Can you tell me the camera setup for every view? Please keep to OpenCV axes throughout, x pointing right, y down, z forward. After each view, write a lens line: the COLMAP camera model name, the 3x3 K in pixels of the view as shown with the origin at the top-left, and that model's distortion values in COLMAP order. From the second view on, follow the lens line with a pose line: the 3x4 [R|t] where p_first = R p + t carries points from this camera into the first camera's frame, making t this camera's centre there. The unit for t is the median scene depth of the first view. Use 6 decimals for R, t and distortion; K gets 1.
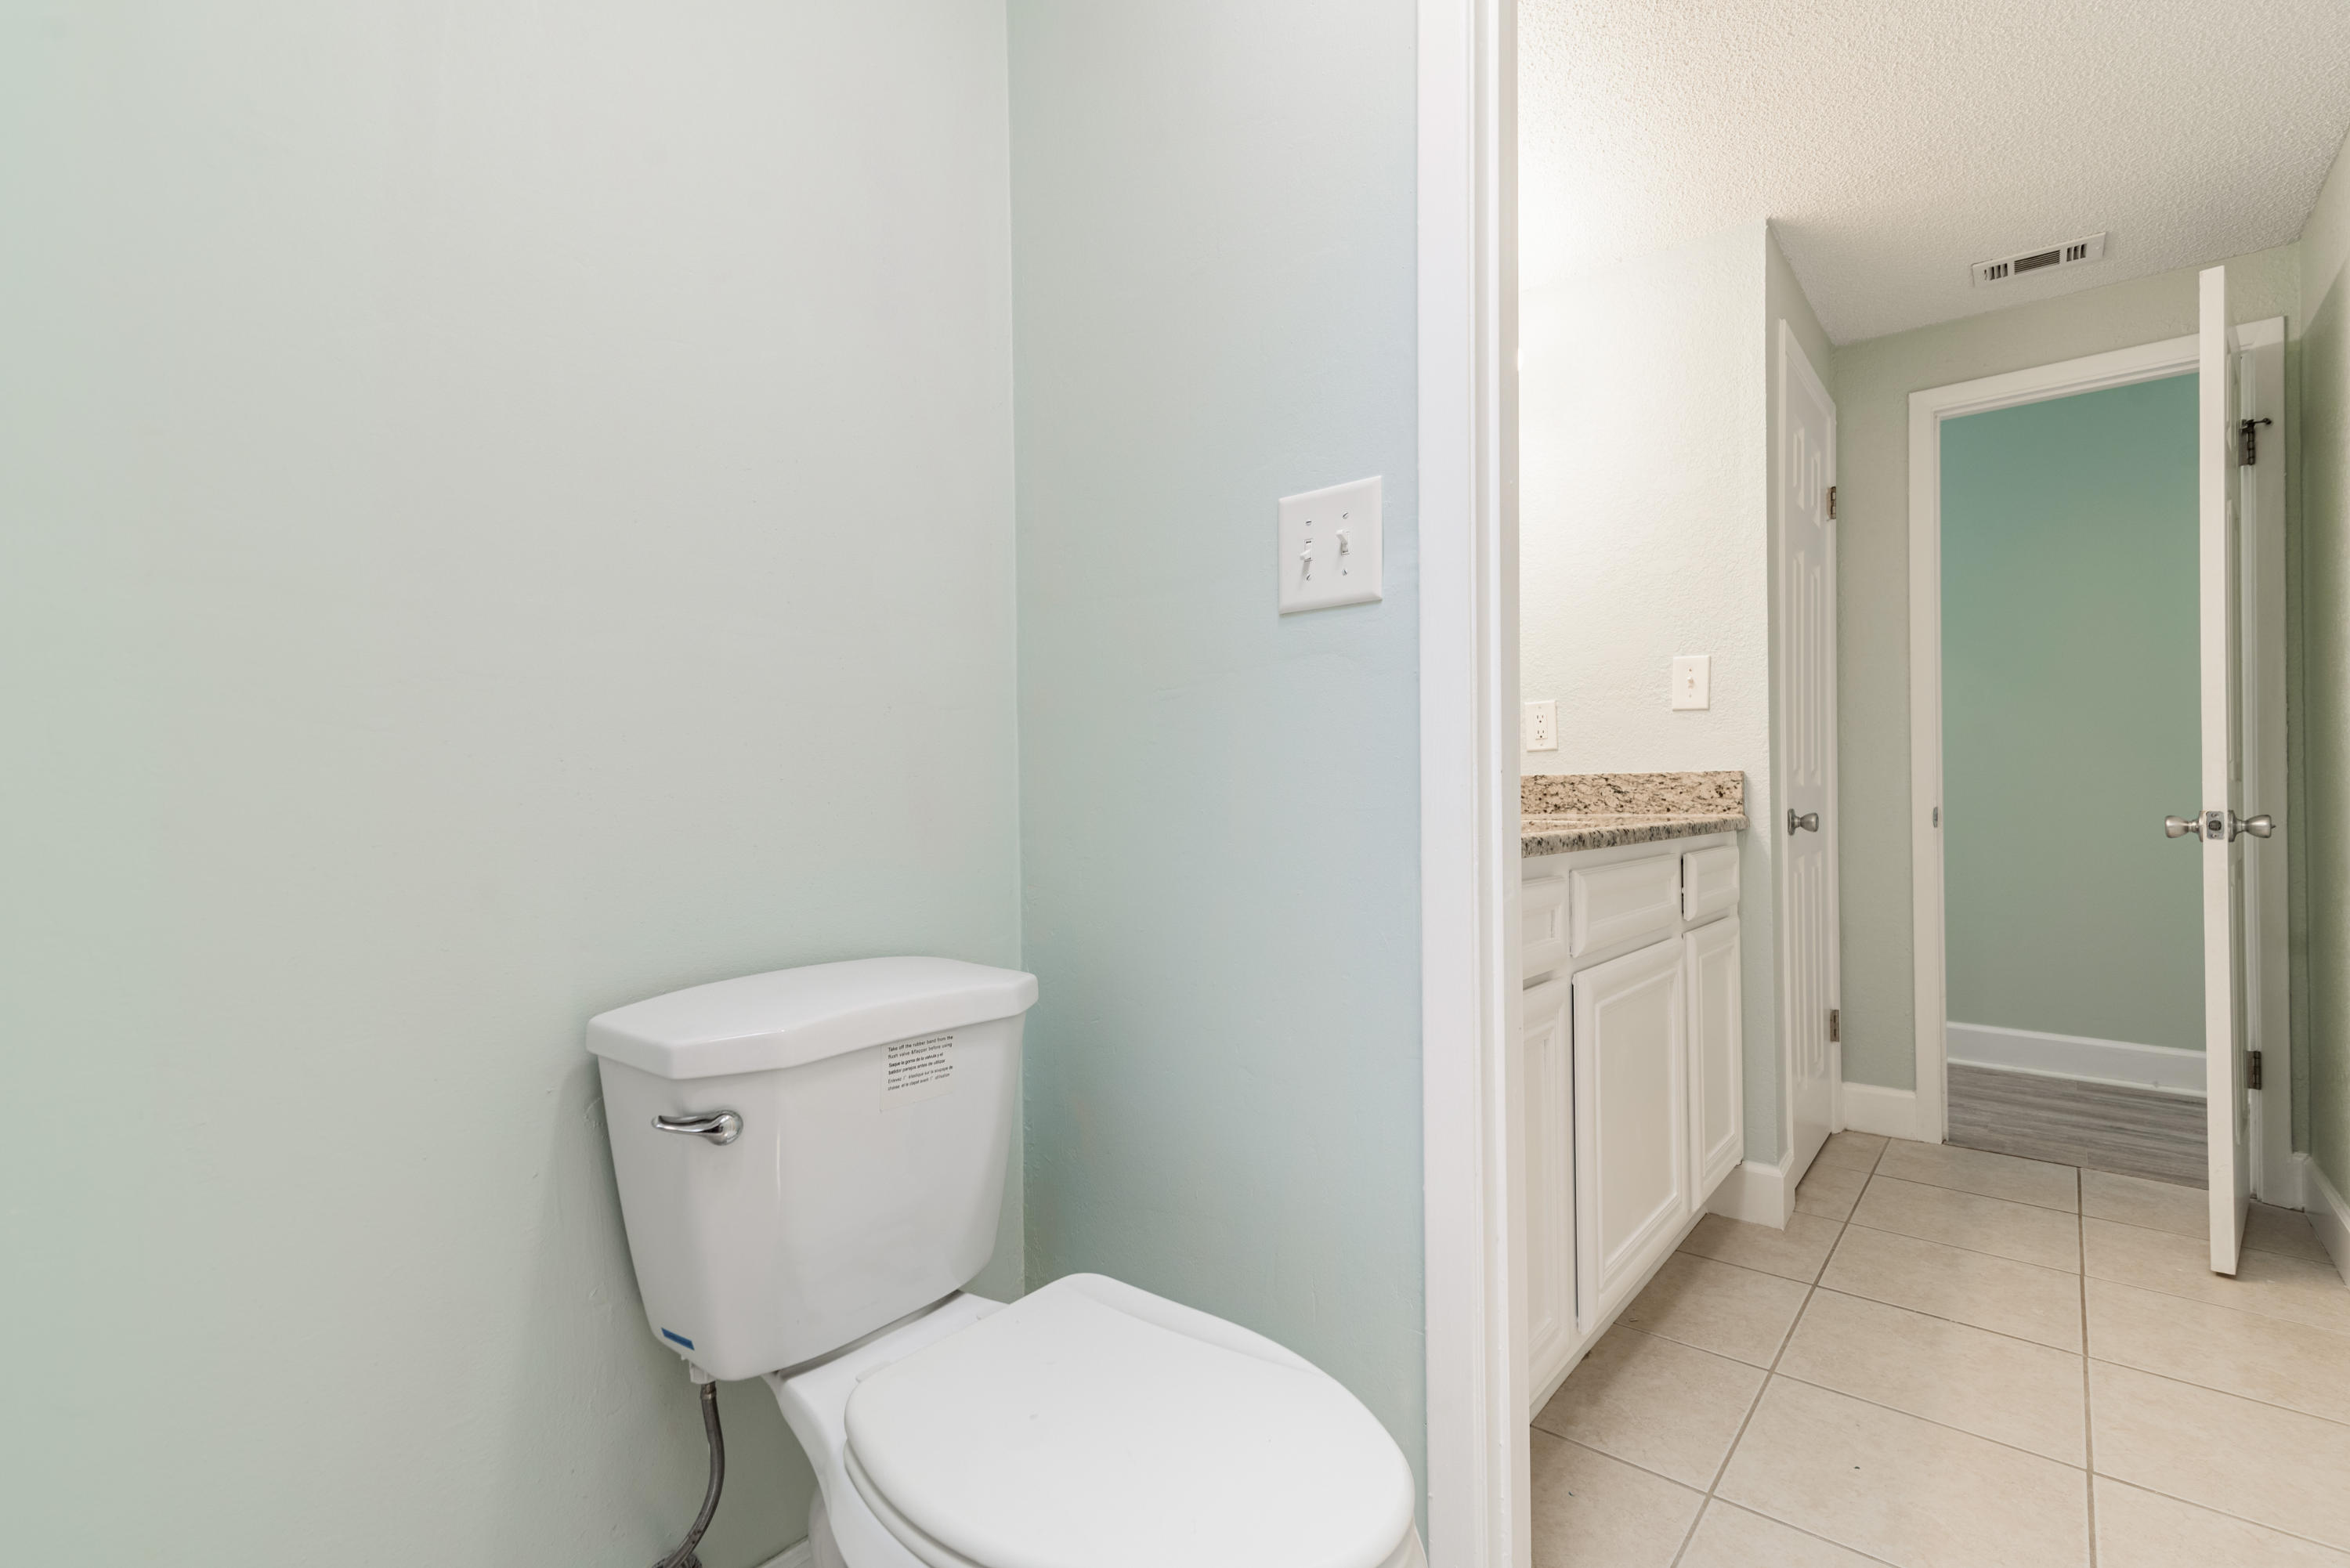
lens RADIAL K [[1047.8, 0, 1175.0], [0, 1047.8, 784.0], [0, 0, 1]] dist [-0.002774, -0.000589]
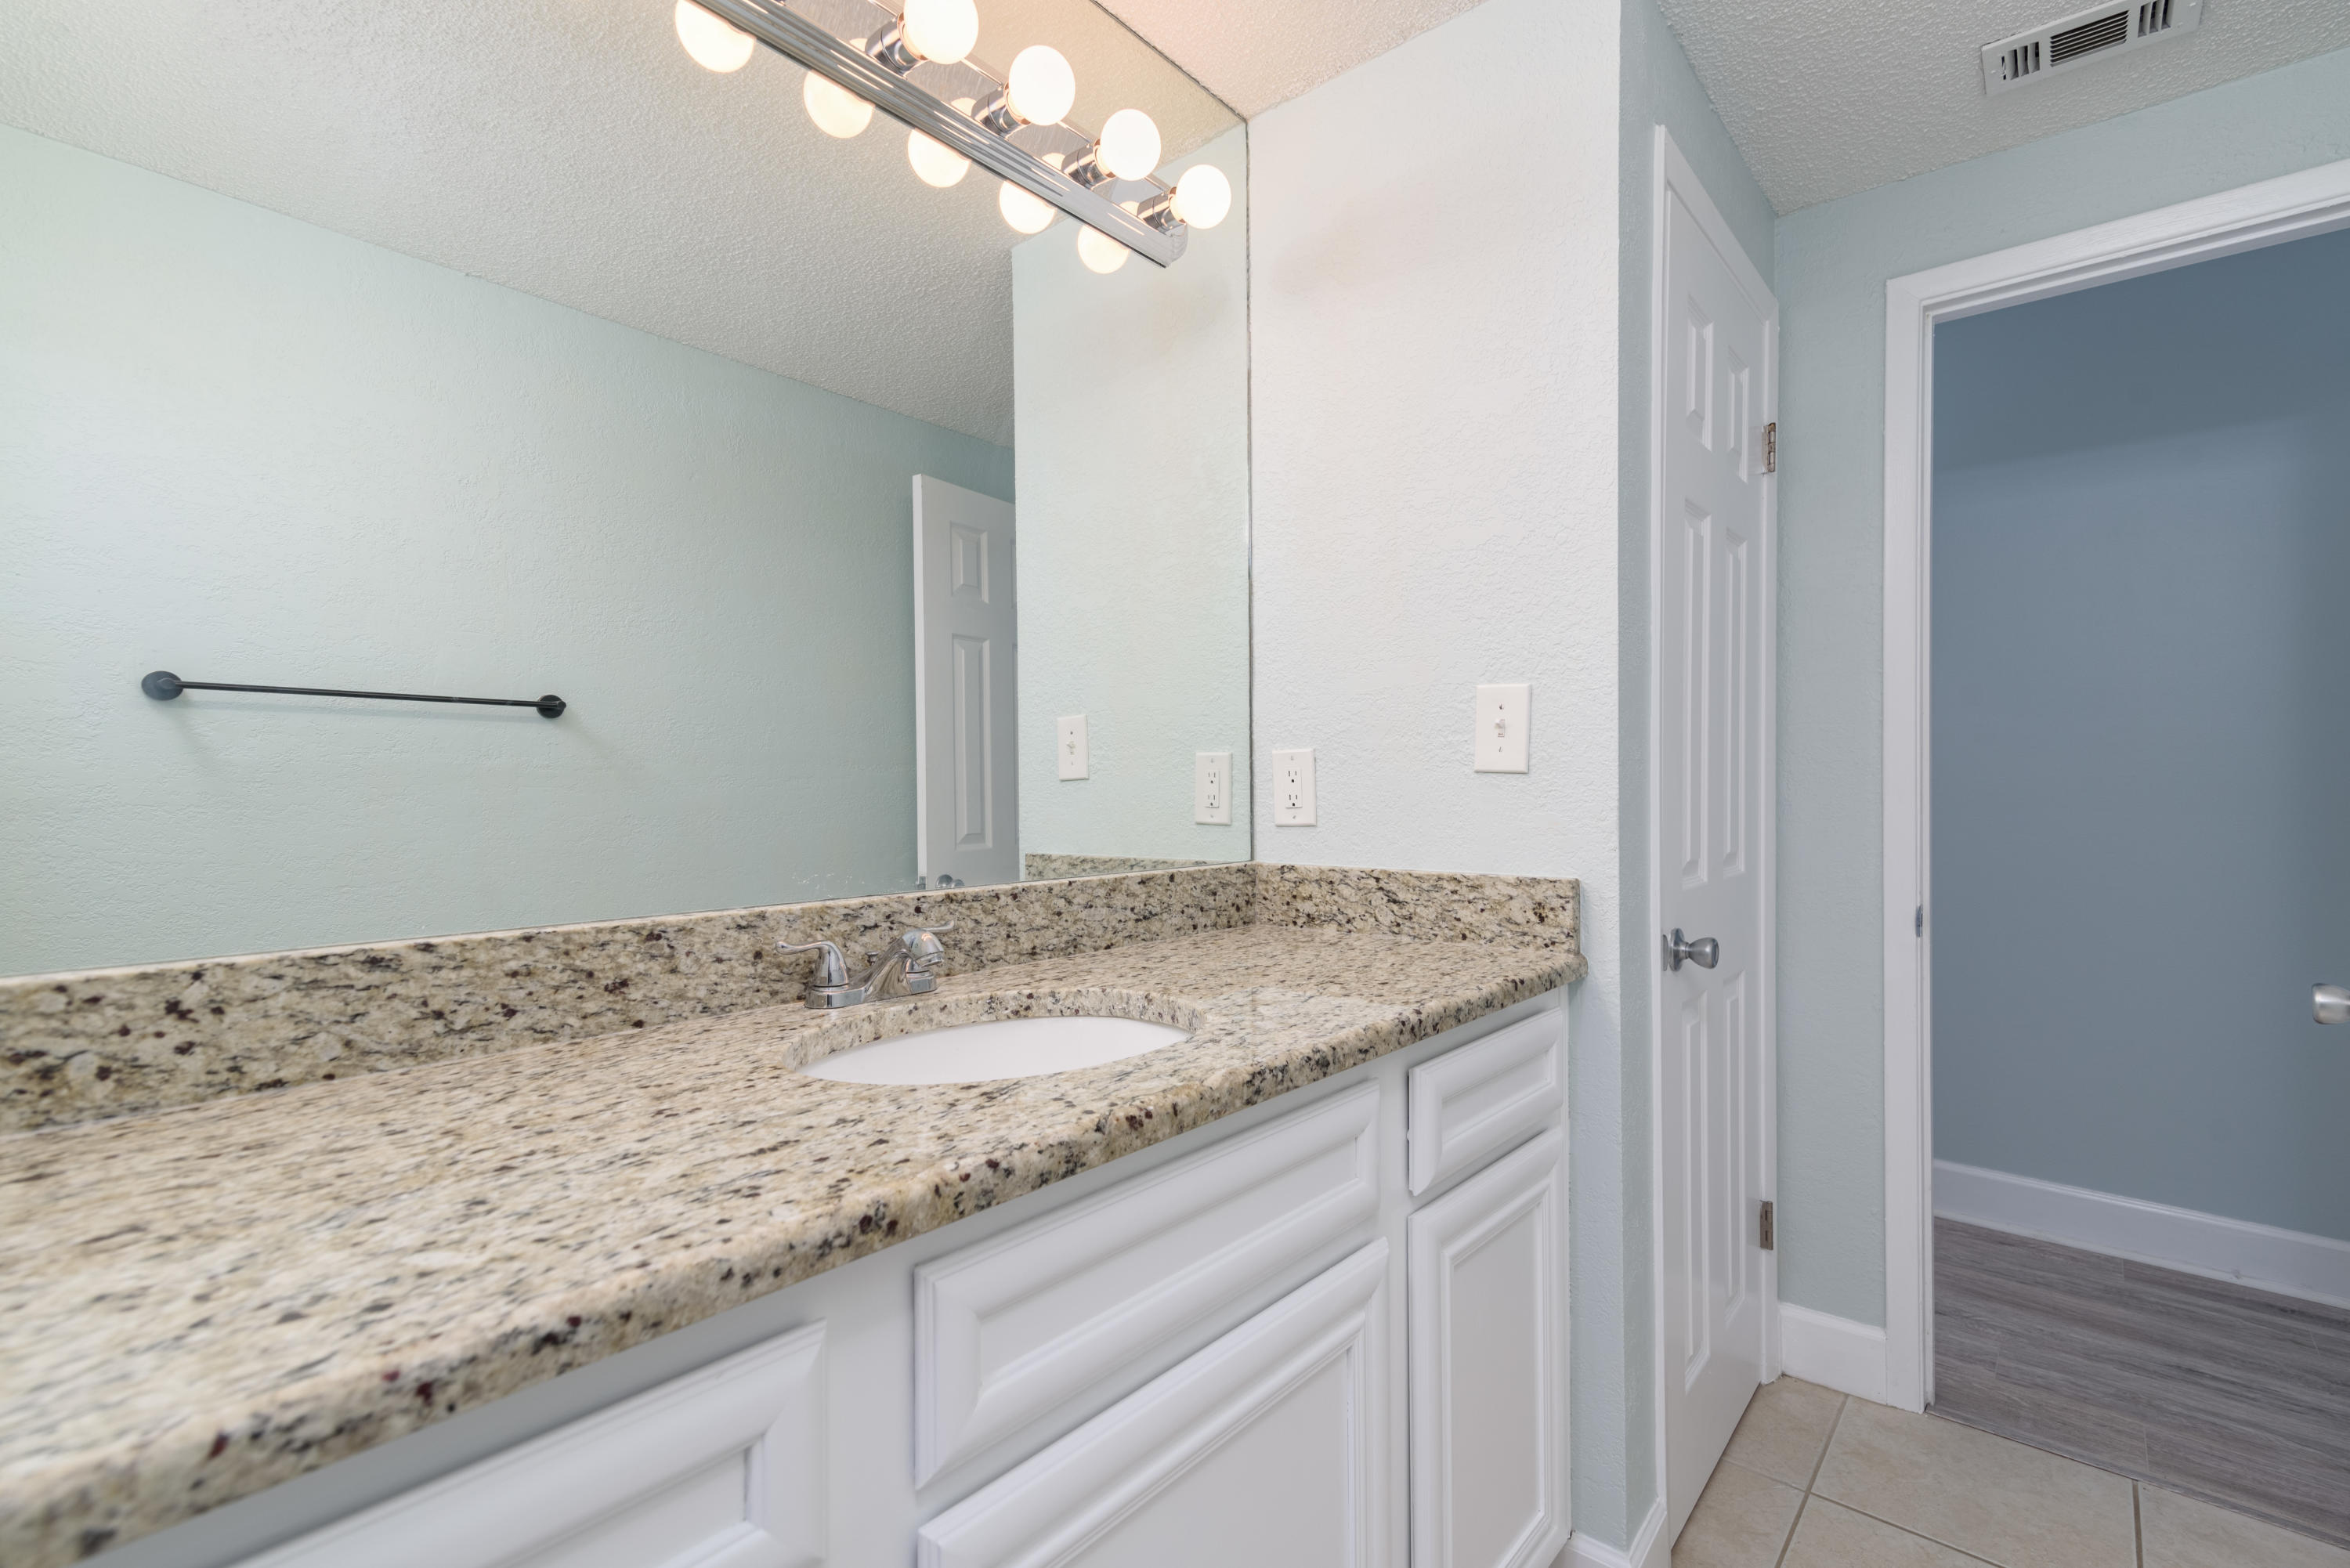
lens RADIAL K [[1053.0, 0, 1181.9], [0, 1053.0, 785.2], [0, 0, 1]] dist [-0.000102, 0.000752]
pose [[0.999948, 0.005871, -0.008316, 0.295802], [-0.005812, 0.999957, 0.007188, -0.063327], [0.008358, -0.007140, 0.999940, 0.367465]]
